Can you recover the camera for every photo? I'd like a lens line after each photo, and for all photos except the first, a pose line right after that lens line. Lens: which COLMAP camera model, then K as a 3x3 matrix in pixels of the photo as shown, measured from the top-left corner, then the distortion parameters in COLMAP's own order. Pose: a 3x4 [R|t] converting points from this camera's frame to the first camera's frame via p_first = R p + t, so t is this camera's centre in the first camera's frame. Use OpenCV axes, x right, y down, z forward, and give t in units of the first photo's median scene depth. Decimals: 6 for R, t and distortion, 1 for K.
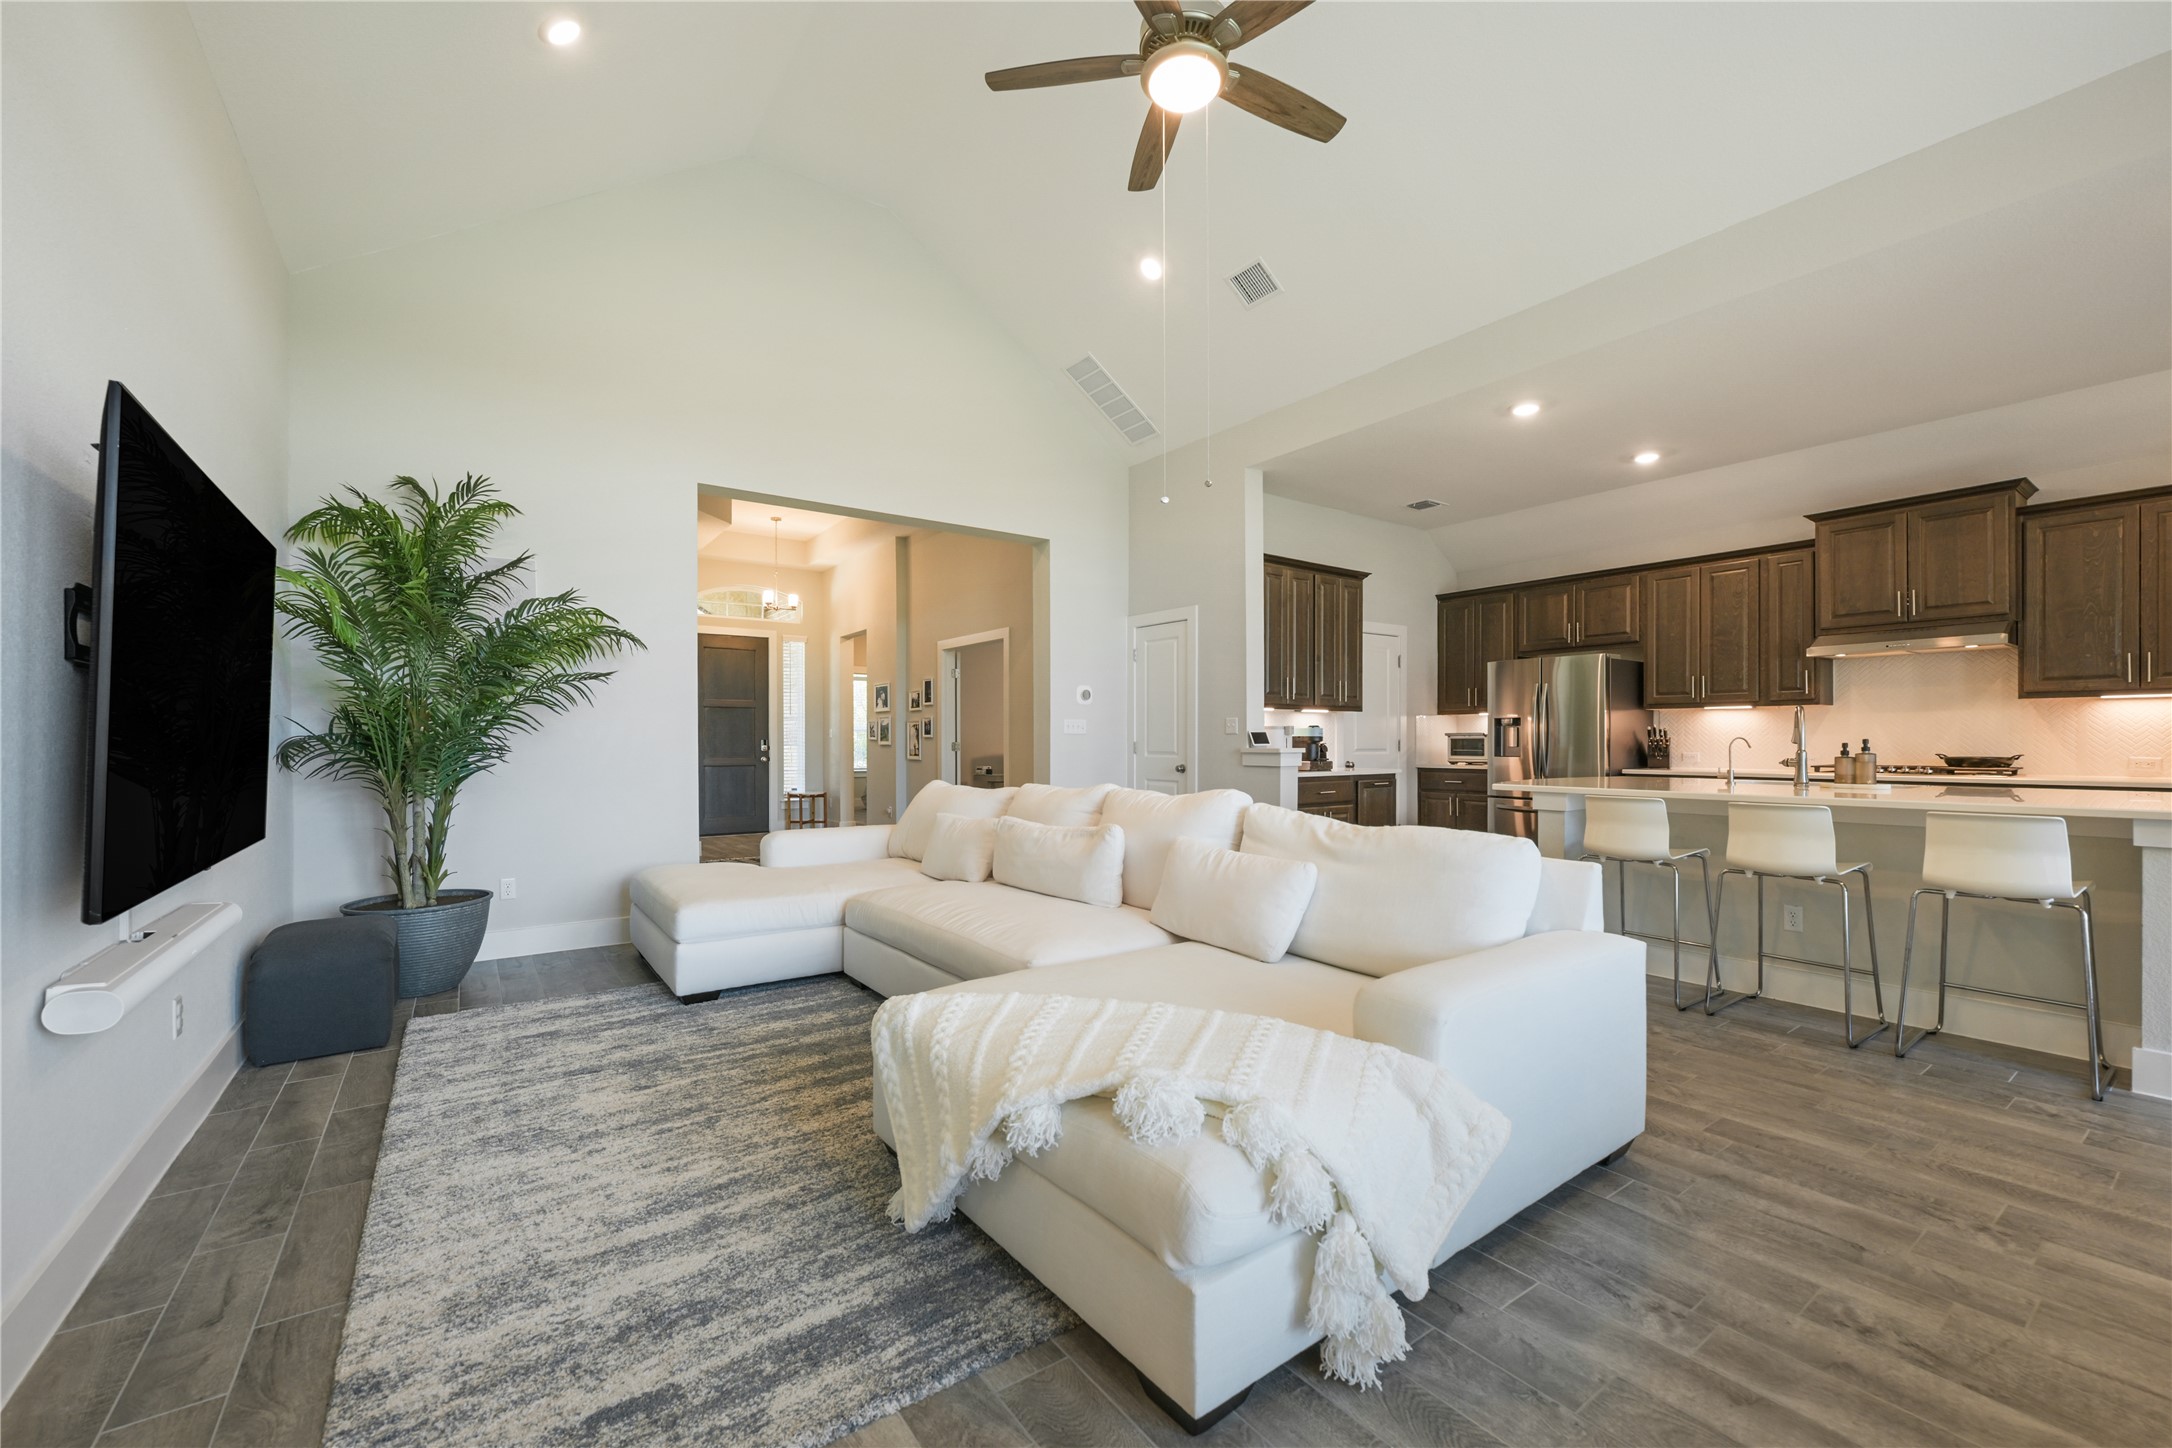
lens RADIAL K [[868.3, 0, 1096.2], [0, 868.3, 737.2], [0, 0, 1]] dist [-0.000916, 0.000024]
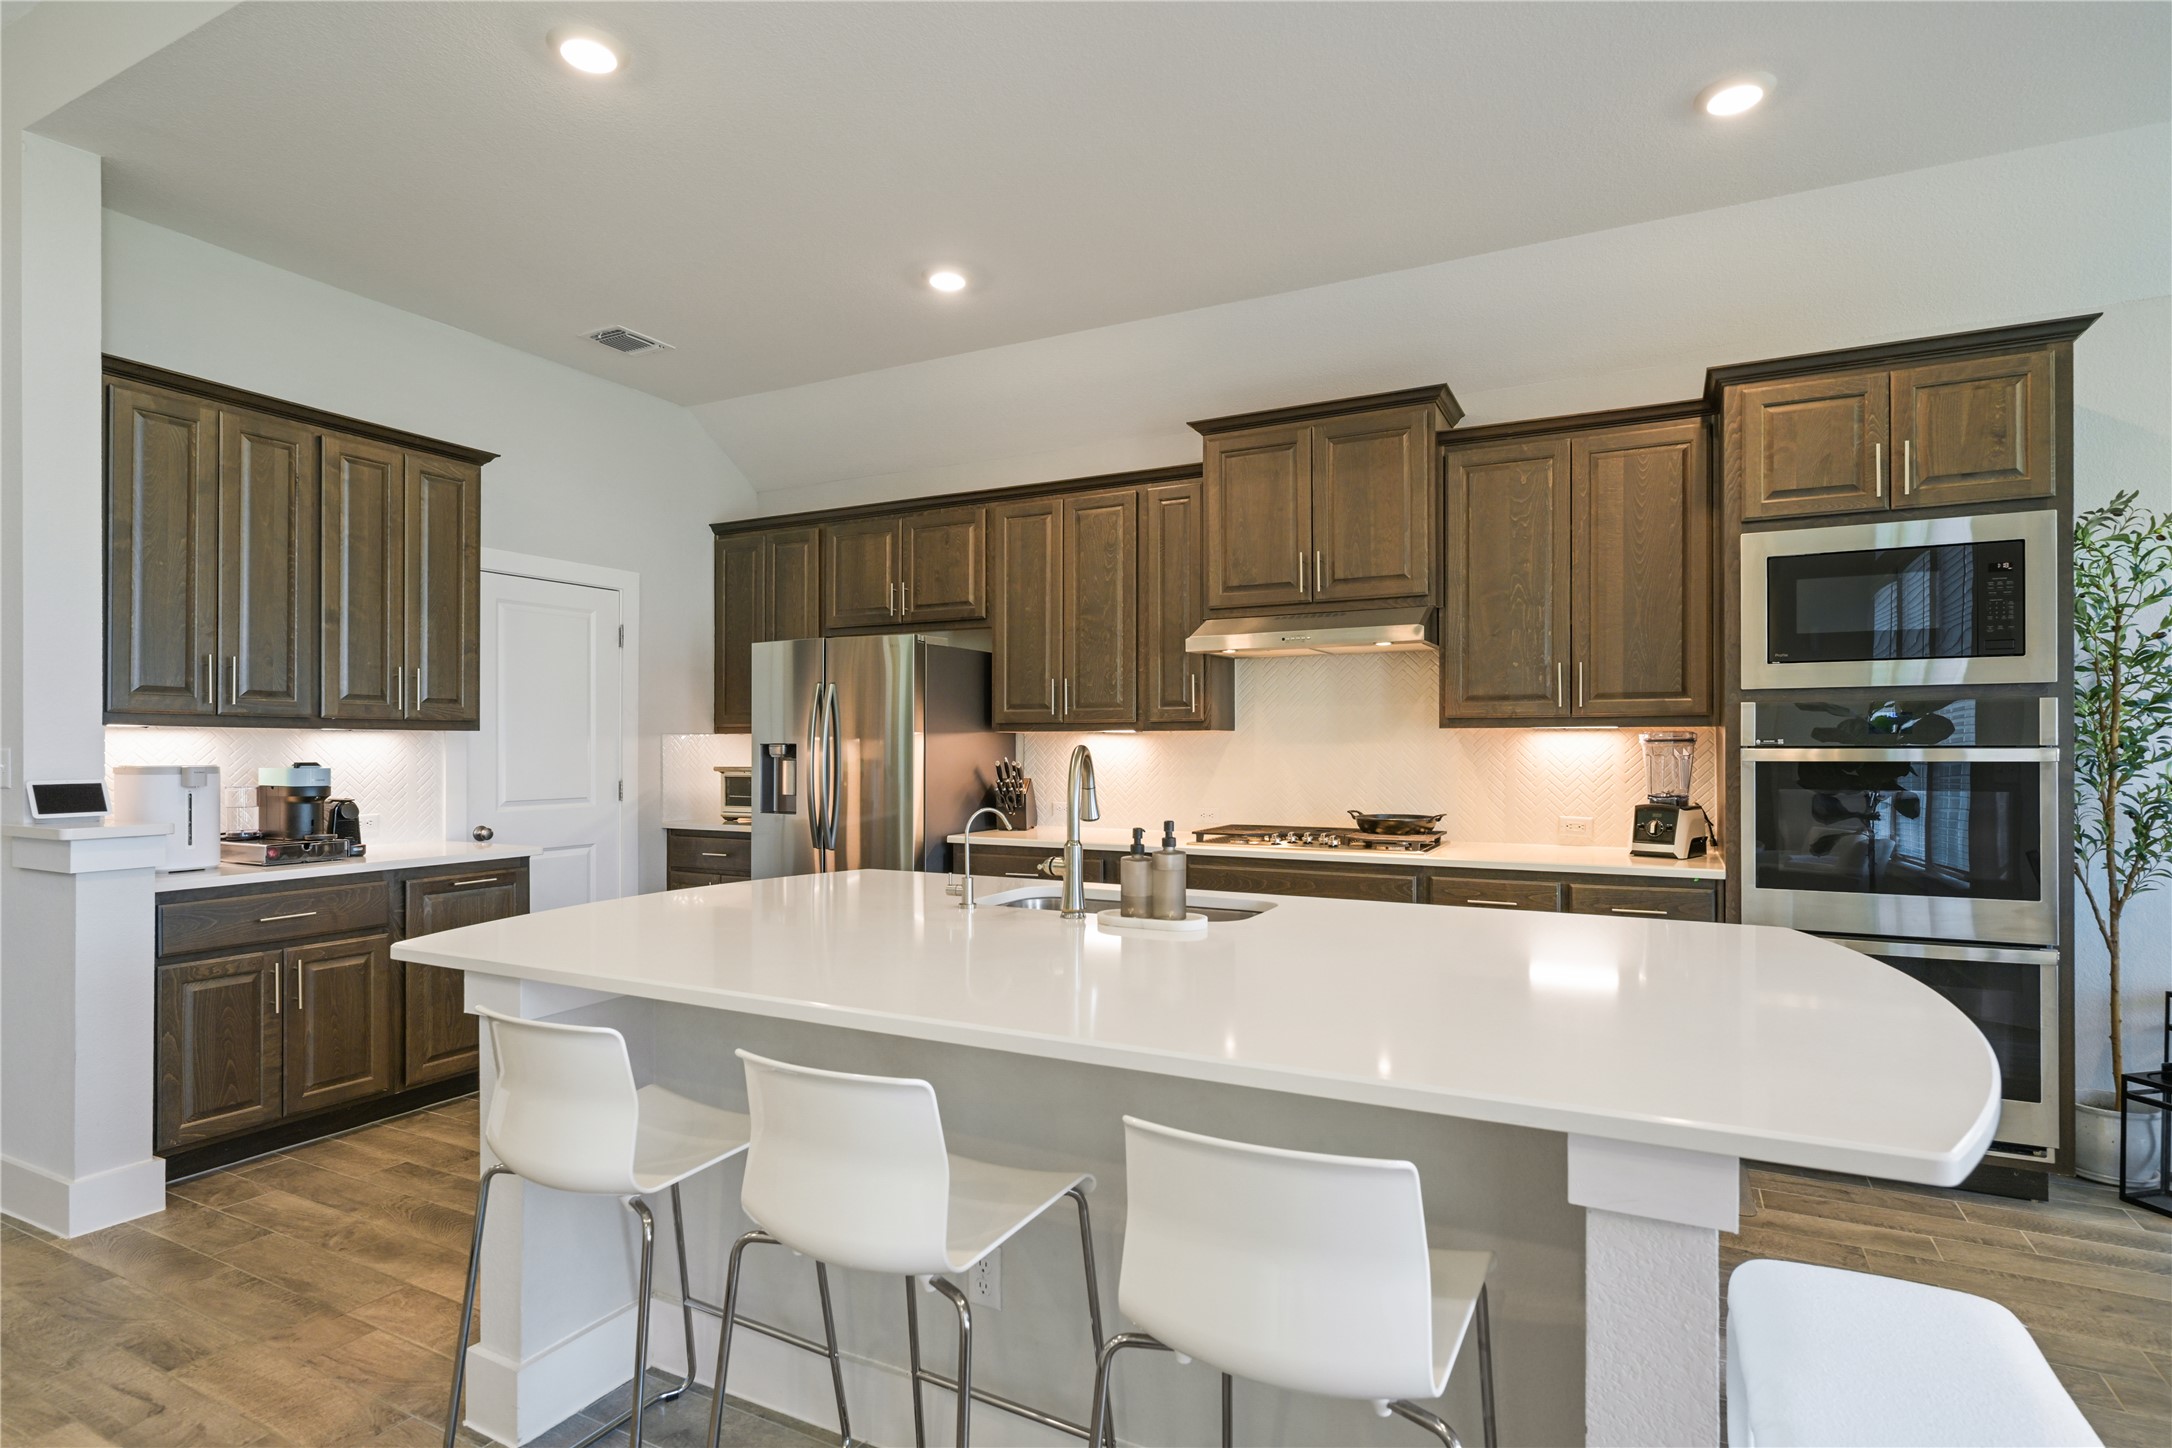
lens RADIAL K [[1104.1, 0, 1080.9], [0, 1104.1, 731.1], [0, 0, 1]] dist [0.001345, 0.000023]
pose [[0.895005, 0.008278, 0.445979, 0.432377], [-0.003433, 0.999926, -0.011672, -0.029829], [-0.446042, 0.008915, 0.894967, 0.362177]]
